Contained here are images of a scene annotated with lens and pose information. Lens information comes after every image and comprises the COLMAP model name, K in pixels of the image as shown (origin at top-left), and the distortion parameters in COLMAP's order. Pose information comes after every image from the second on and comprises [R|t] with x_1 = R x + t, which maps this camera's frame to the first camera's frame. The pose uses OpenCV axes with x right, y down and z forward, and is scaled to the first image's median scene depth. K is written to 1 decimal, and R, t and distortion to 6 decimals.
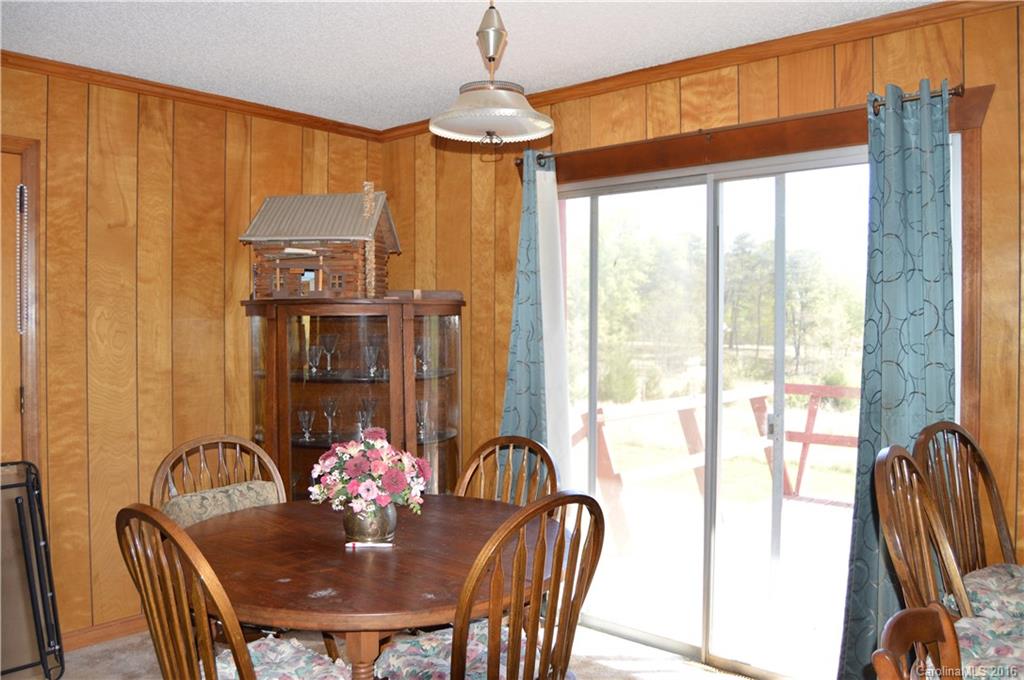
lens RADIAL K [[811.5, 0, 512.0], [0, 811.5, 340.0], [0, 0, 1]] dist [-0.101947, 0.052119]
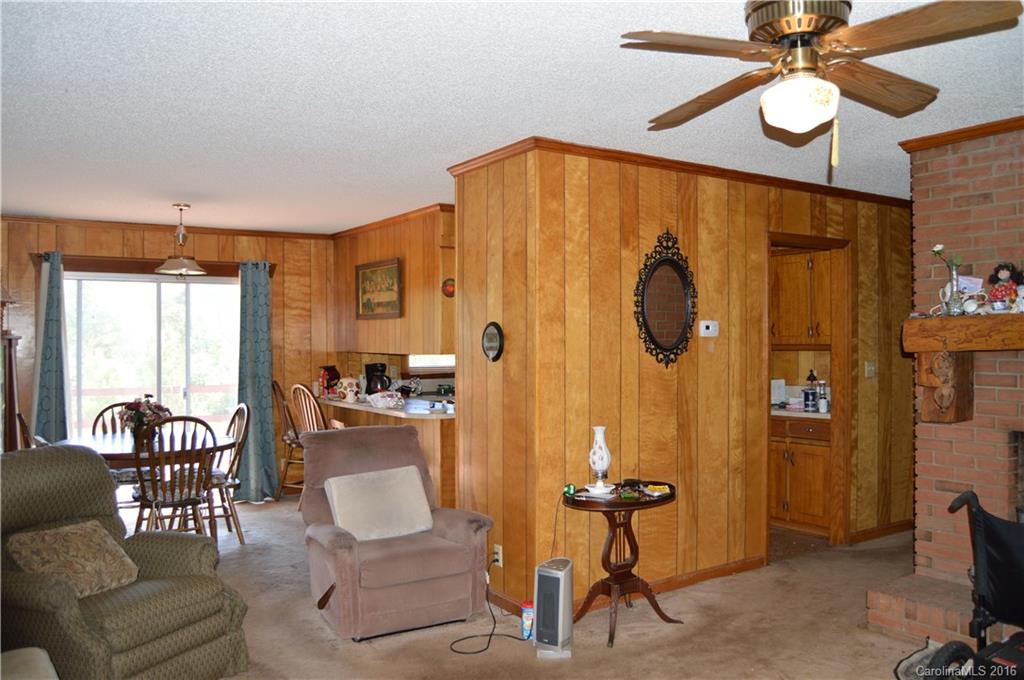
lens RADIAL K [[820.1, 0, 512.0], [0, 820.1, 340.0], [0, 0, 1]] dist [-0.104559, 0.063079]
pose [[0.267736, -0.001942, 0.963490, -1.480205], [0.025023, 0.999675, -0.004938, -0.006935], [-0.963167, 0.025431, 0.267698, -0.460920]]
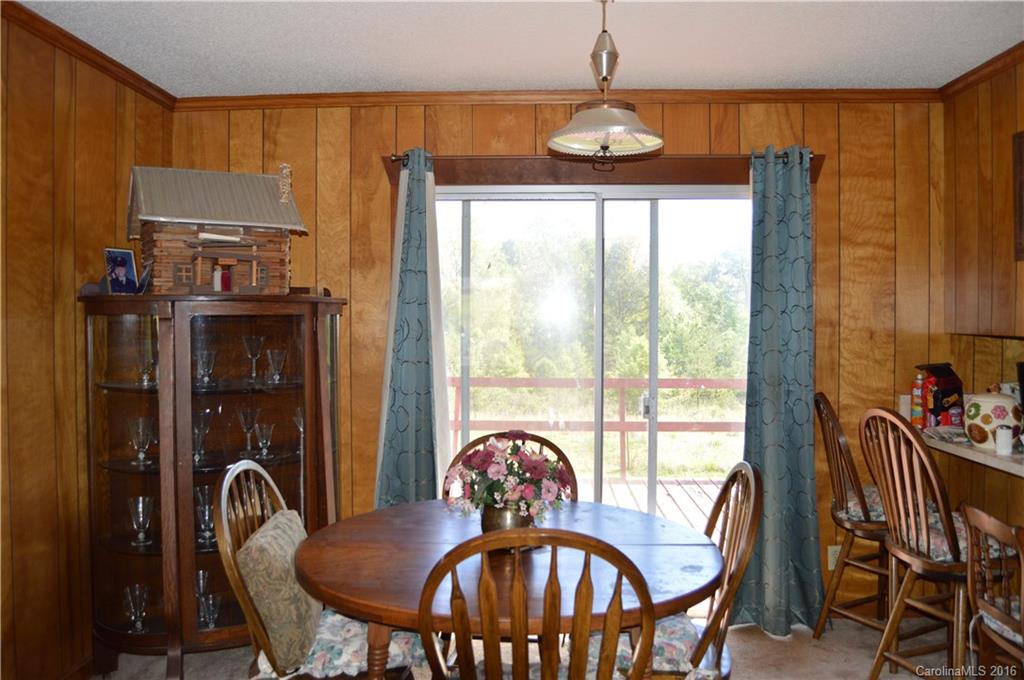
lens RADIAL K [[811.5, 0, 512.0], [0, 811.5, 340.0], [0, 0, 1]] dist [-0.101947, 0.052119]
pose [[0.784563, -0.016808, 0.619822, -0.533880], [0.014150, 0.999858, 0.009202, -0.007227], [-0.619888, 0.001551, 0.784689, 0.154419]]
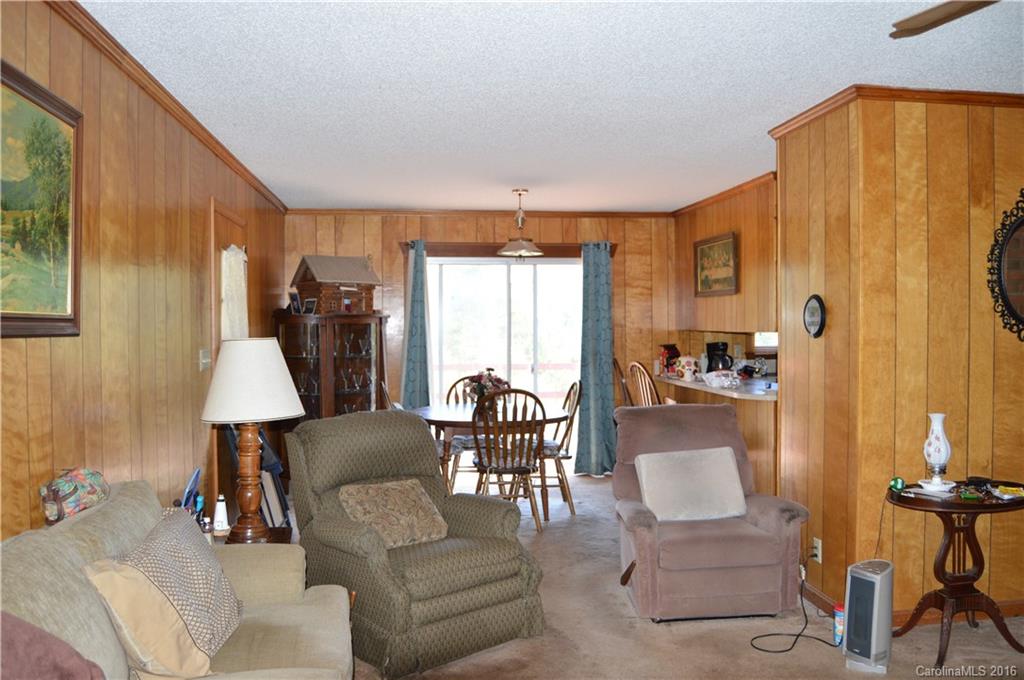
lens RADIAL K [[811.5, 0, 512.0], [0, 811.5, 340.0], [0, 0, 1]] dist [-0.101947, 0.052119]
pose [[0.666136, -0.019327, 0.745580, -1.393250], [0.022511, 0.999730, 0.005803, 0.006091], [-0.745491, 0.012918, 0.666391, -0.527936]]
